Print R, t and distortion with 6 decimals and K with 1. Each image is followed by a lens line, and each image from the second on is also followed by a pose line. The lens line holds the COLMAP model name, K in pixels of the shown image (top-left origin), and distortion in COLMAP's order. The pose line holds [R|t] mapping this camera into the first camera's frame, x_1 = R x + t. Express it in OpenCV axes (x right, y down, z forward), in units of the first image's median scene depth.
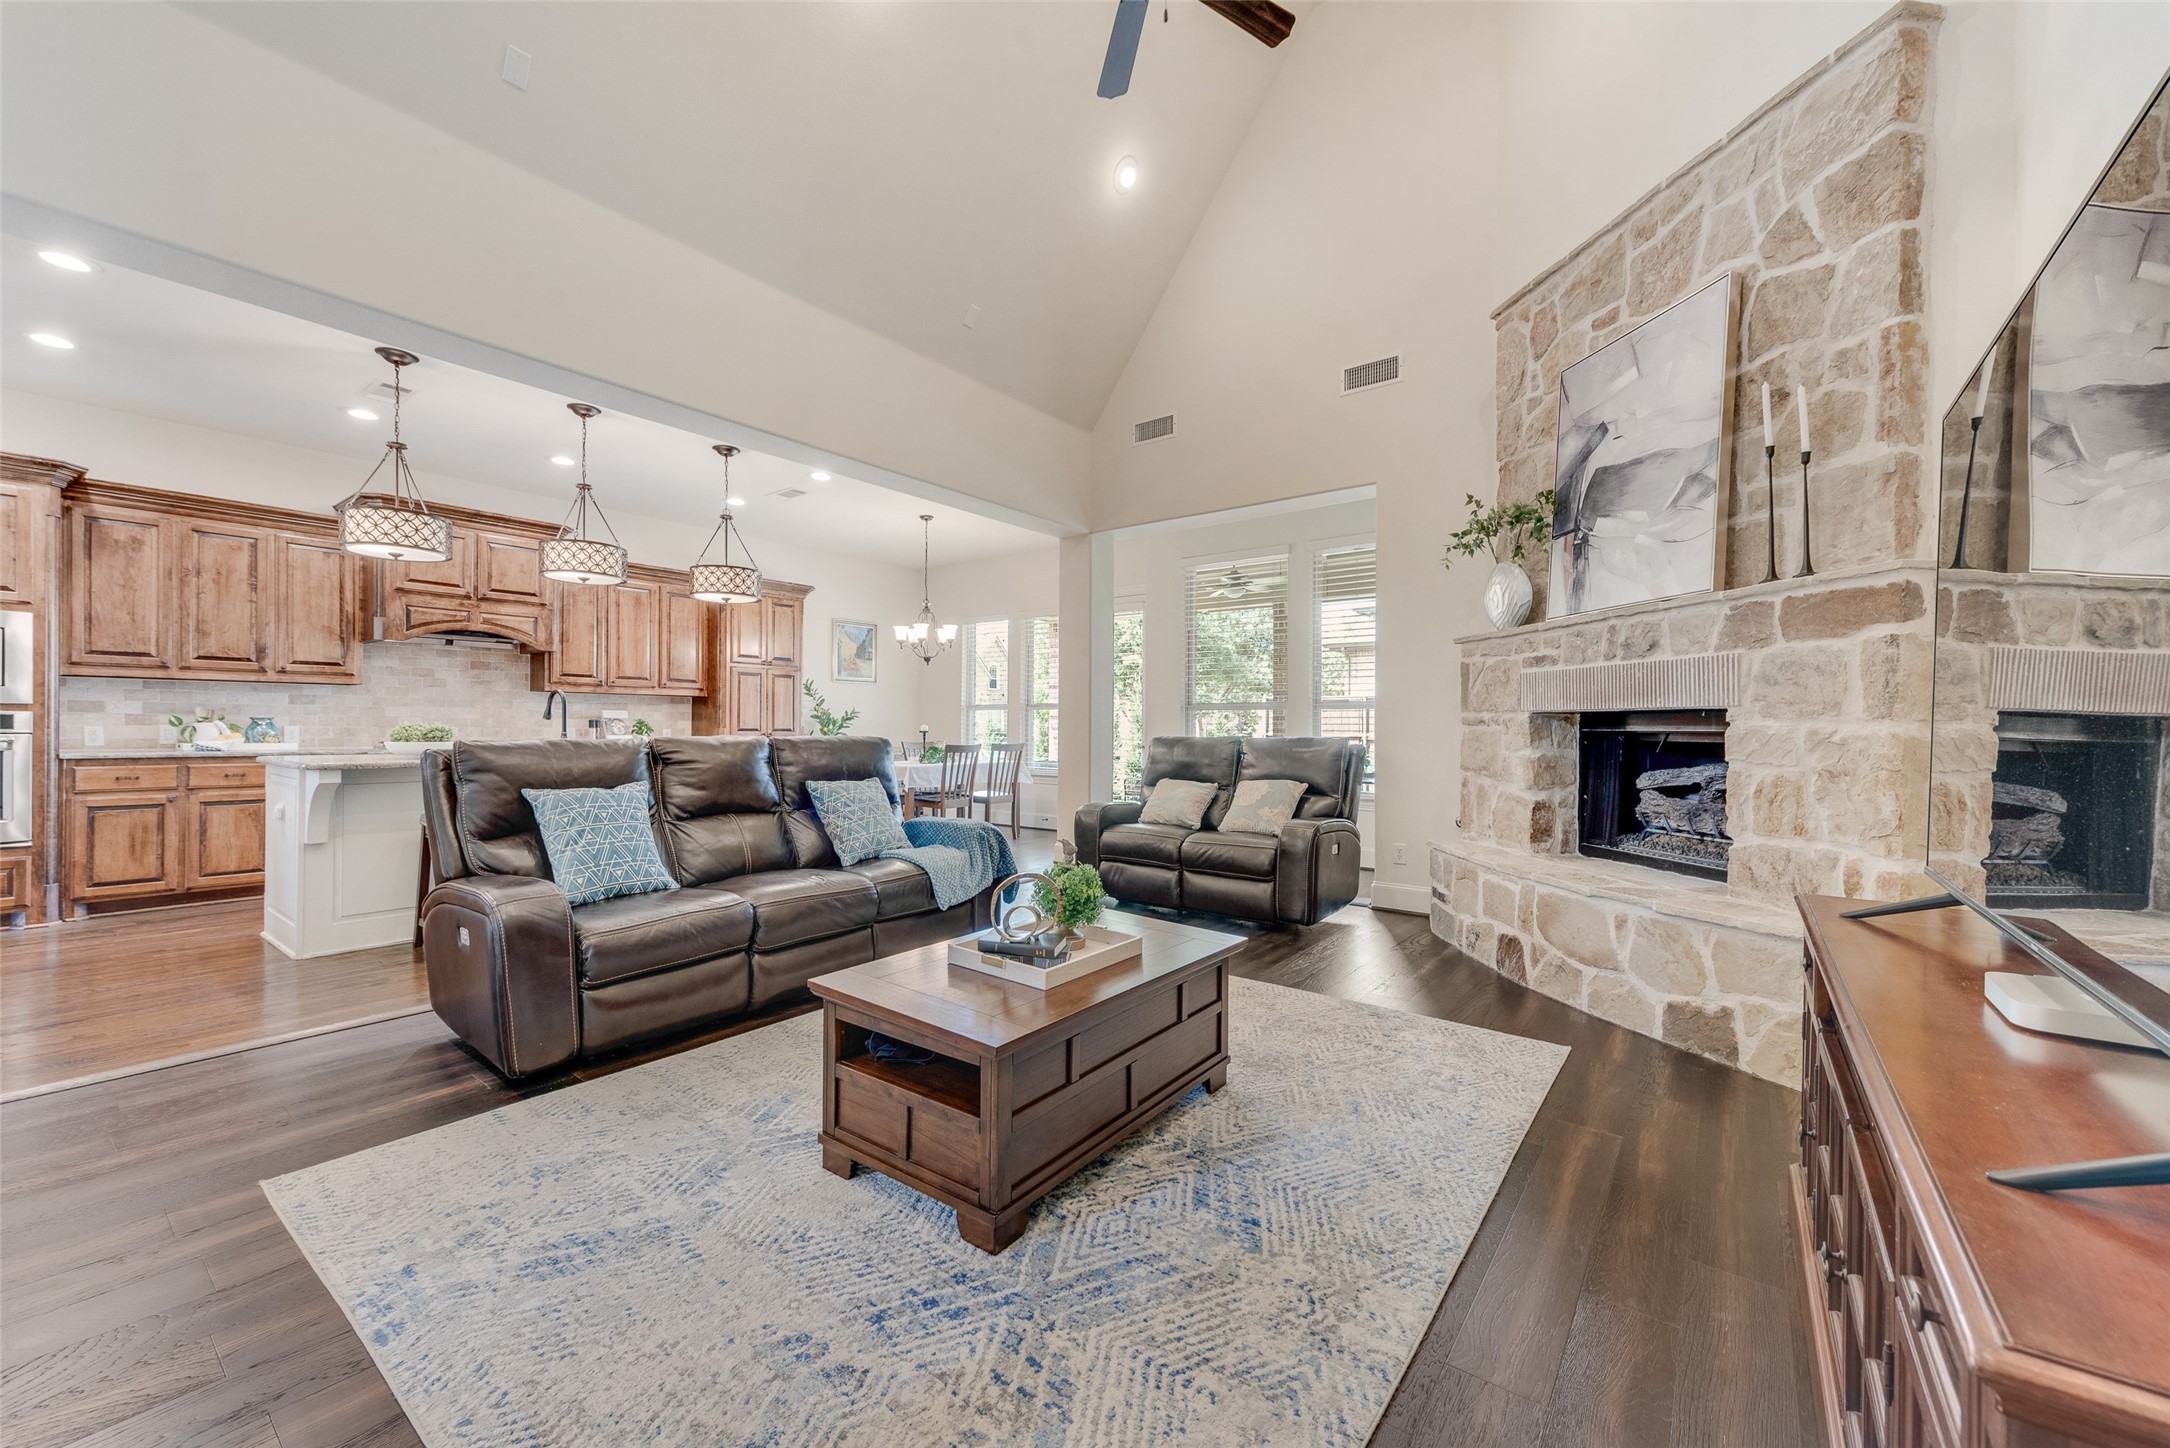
lens RADIAL K [[846.3, 0, 1082.4], [0, 846.3, 726.7], [0, 0, 1]] dist [0.011159, -0.003576]
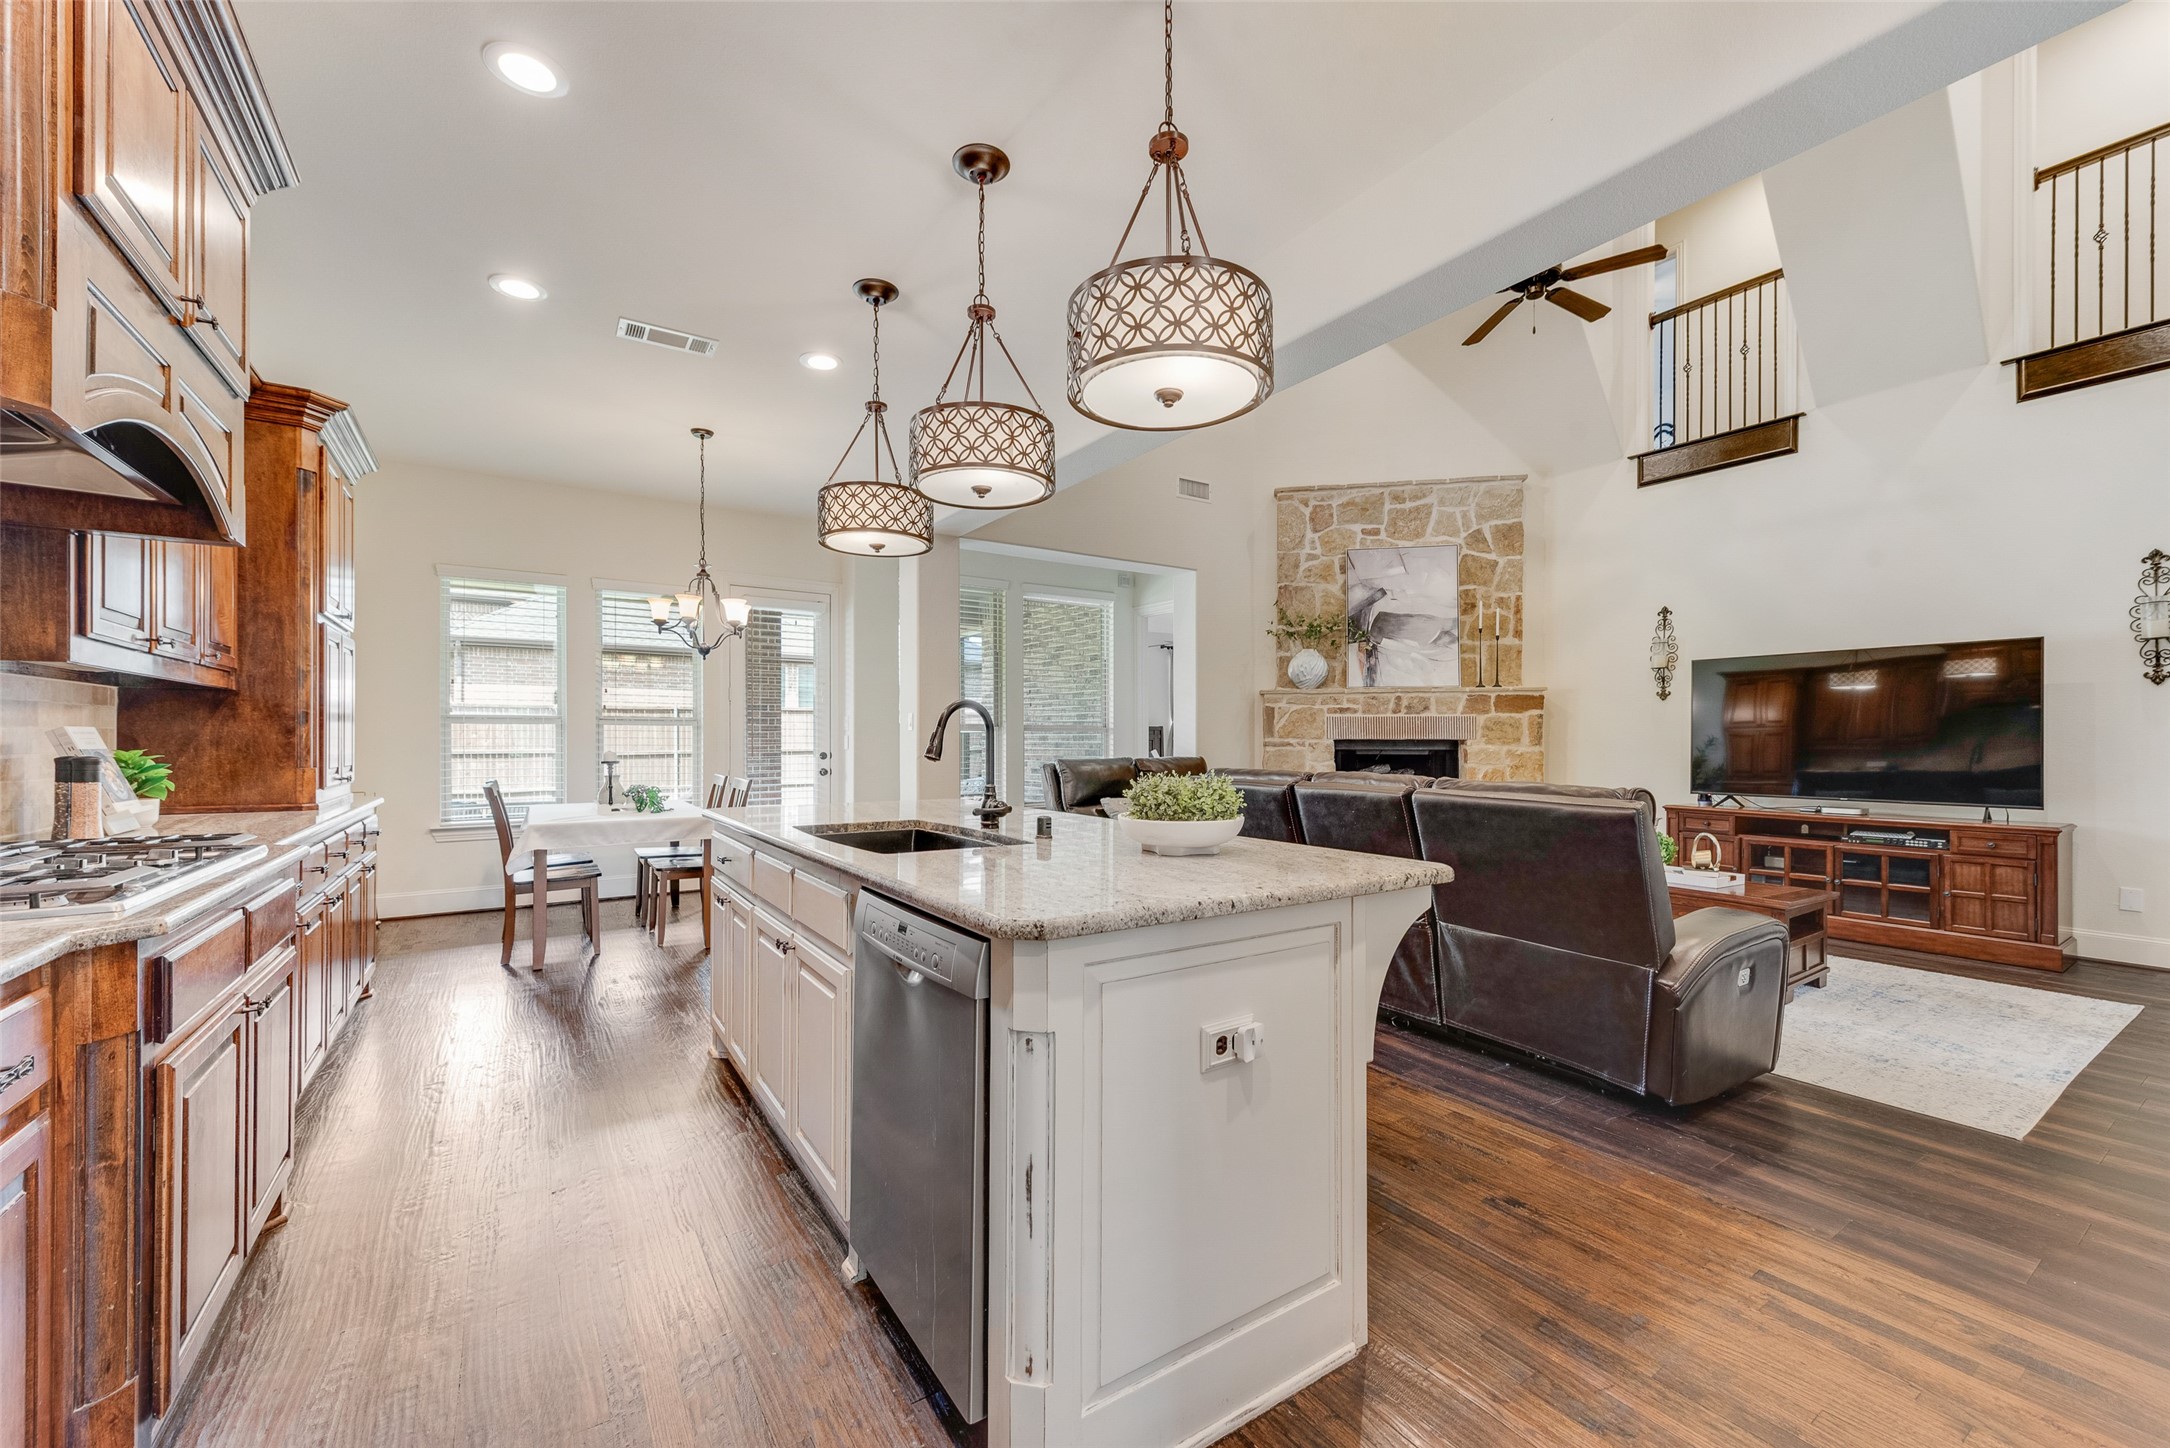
lens RADIAL K [[846.3, 0, 1064.2], [0, 846.3, 738.5], [0, 0, 1]] dist [0.011159, -0.003576]
pose [[0.332584, -0.004815, 0.943061, -1.560281], [-0.000198, 0.999987, 0.005176, -0.033135], [-0.943074, -0.001908, 0.332579, 1.143814]]
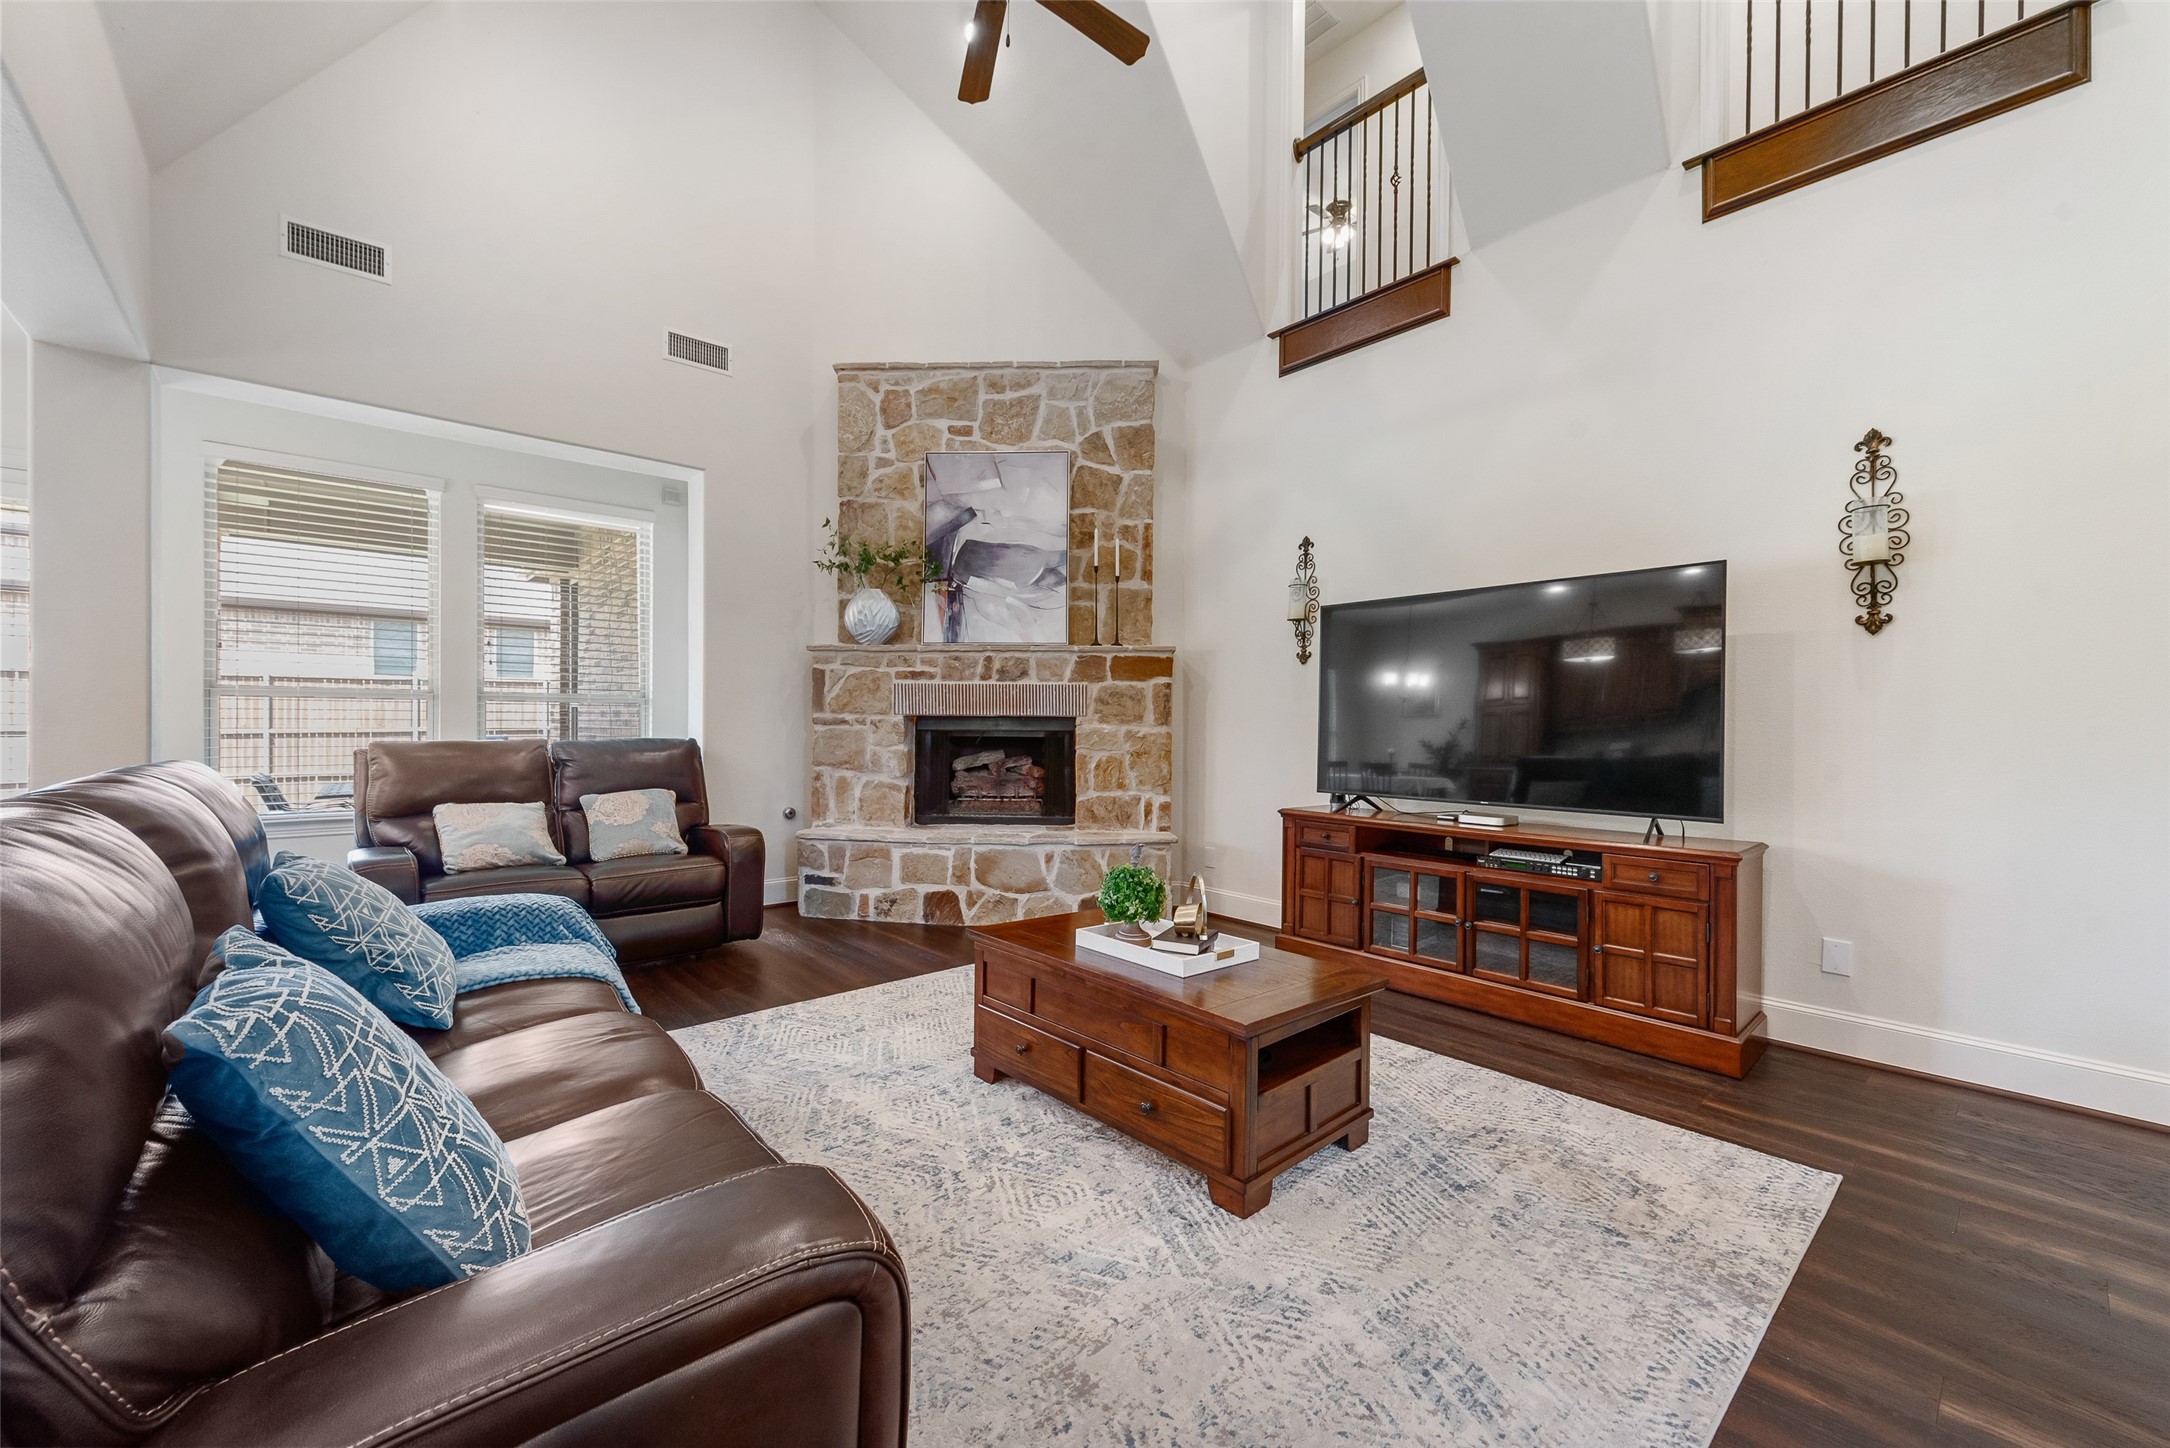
lens RADIAL K [[846.3, 0, 1063.6], [0, 846.3, 723.7], [0, 0, 1]] dist [0.011159, -0.003576]
pose [[0.200141, -0.007082, 0.979741, -0.782289], [-0.007377, 0.999935, 0.008735, -0.020556], [-0.979739, -0.008976, 0.200076, 0.630494]]
